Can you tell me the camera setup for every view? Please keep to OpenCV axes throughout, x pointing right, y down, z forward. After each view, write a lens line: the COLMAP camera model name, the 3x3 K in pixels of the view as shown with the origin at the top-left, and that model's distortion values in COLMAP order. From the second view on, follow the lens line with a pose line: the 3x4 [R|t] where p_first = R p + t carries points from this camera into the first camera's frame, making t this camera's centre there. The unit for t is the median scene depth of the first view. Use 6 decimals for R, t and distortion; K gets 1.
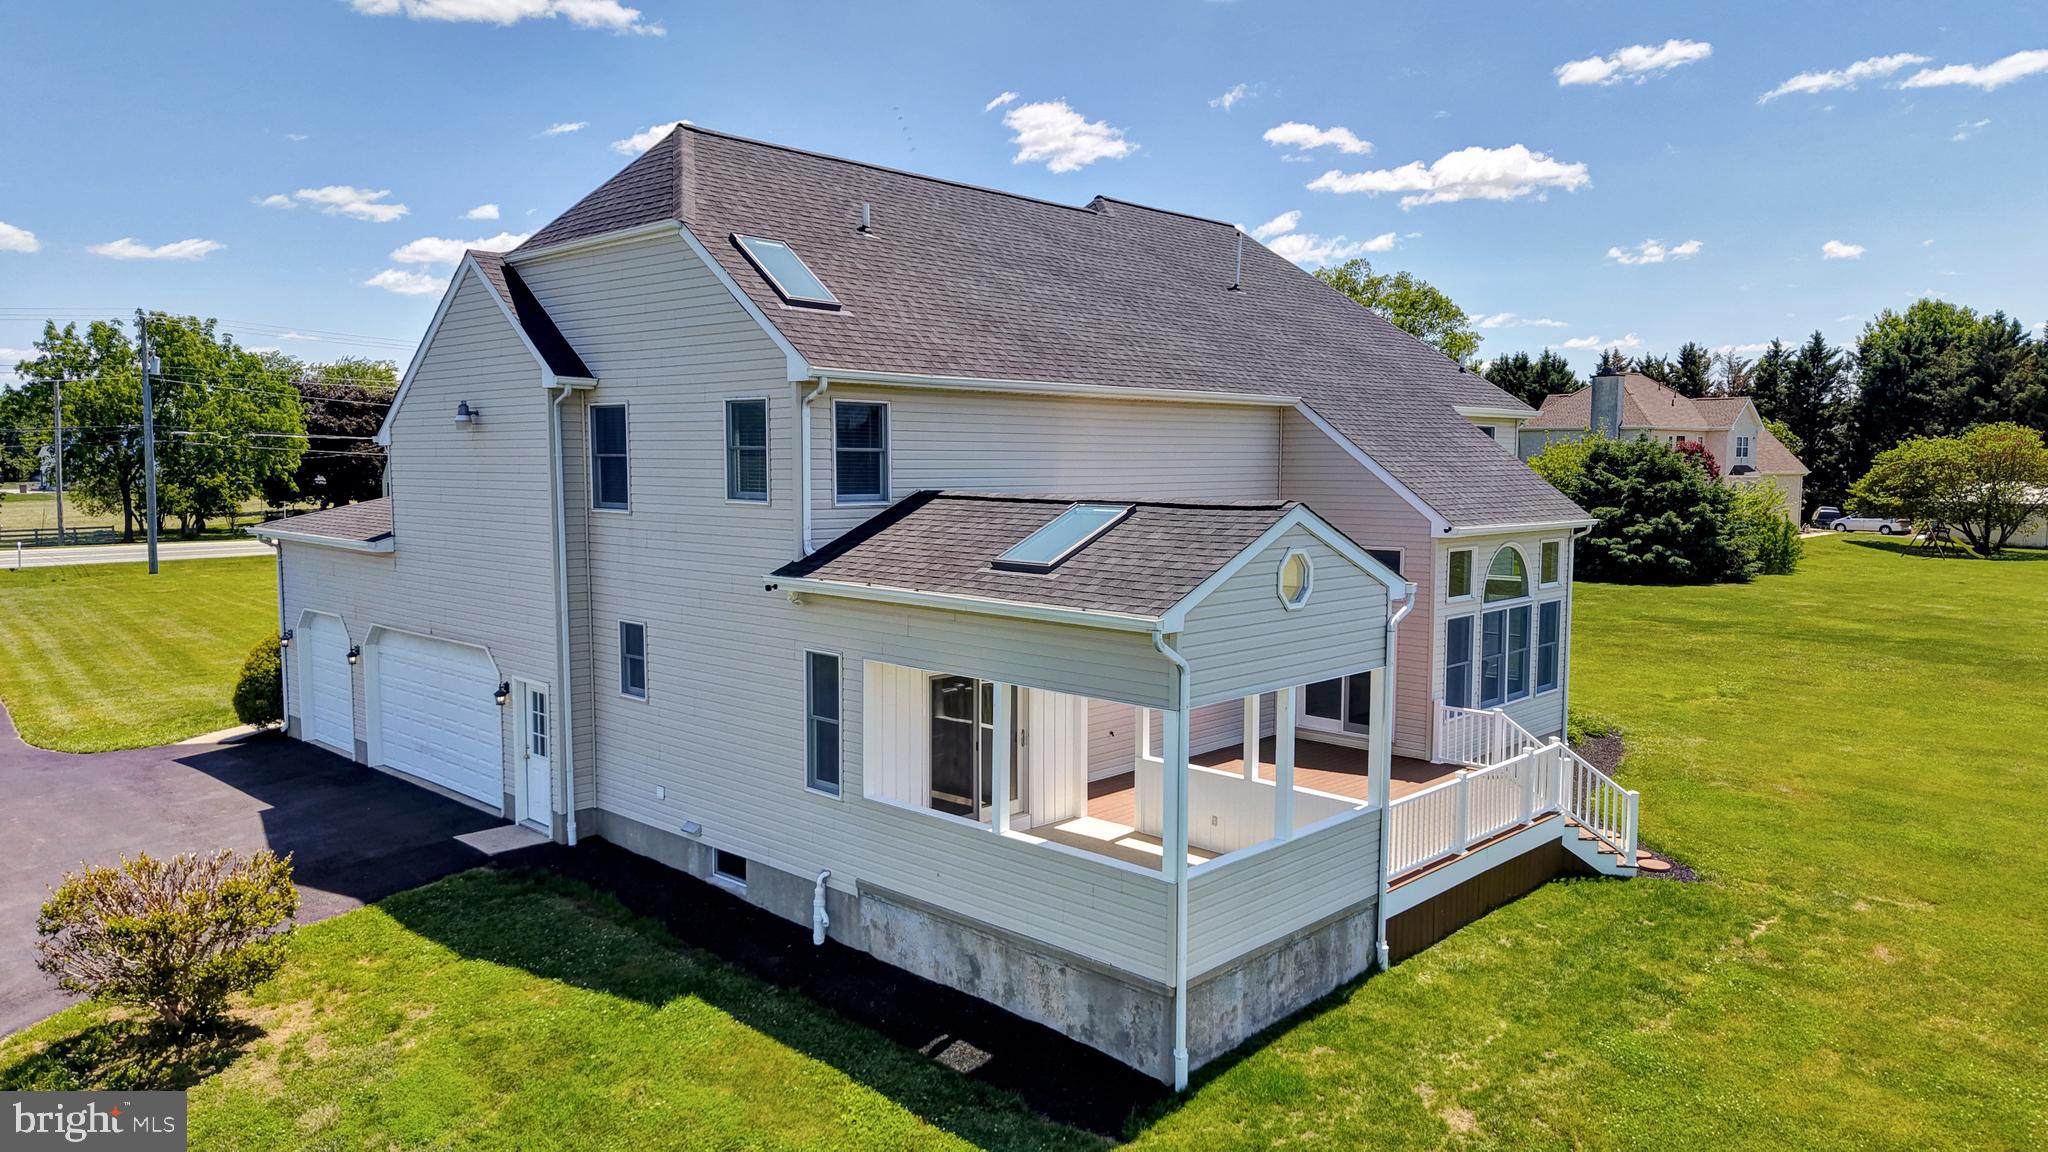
lens RADIAL K [[1357.9, 0, 1018.8], [0, 1357.9, 581.2], [0, 0, 1]] dist [0.053317, -0.059043]
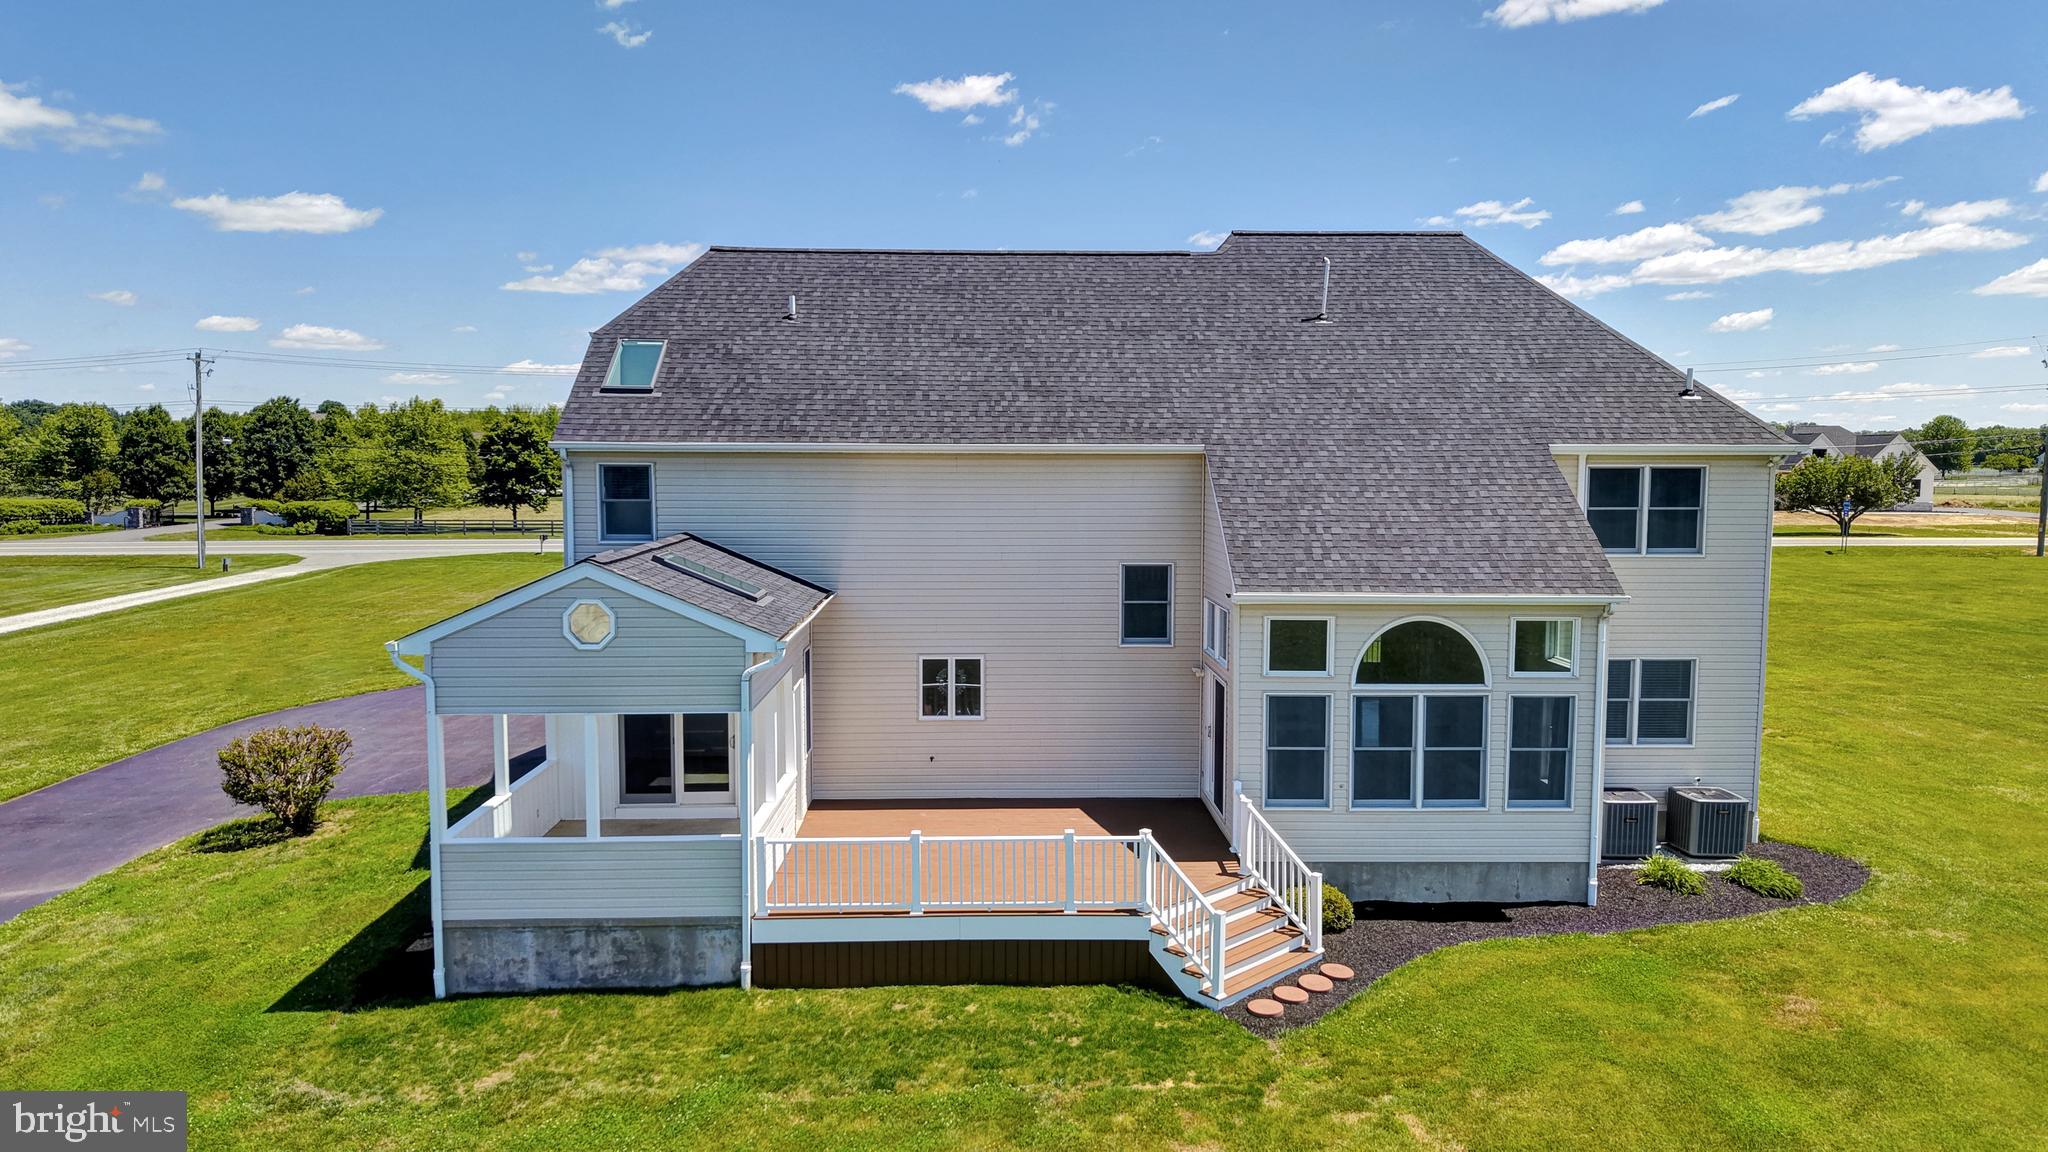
lens RADIAL K [[1357.9, 0, 1018.8], [0, 1357.9, 581.2], [0, 0, 1]] dist [0.053317, -0.059043]
pose [[0.708207, 0.066815, -0.702836, 0.969074], [-0.064308, 0.997478, 0.030025, -0.074527], [0.703070, 0.023935, 0.710718, 0.297946]]
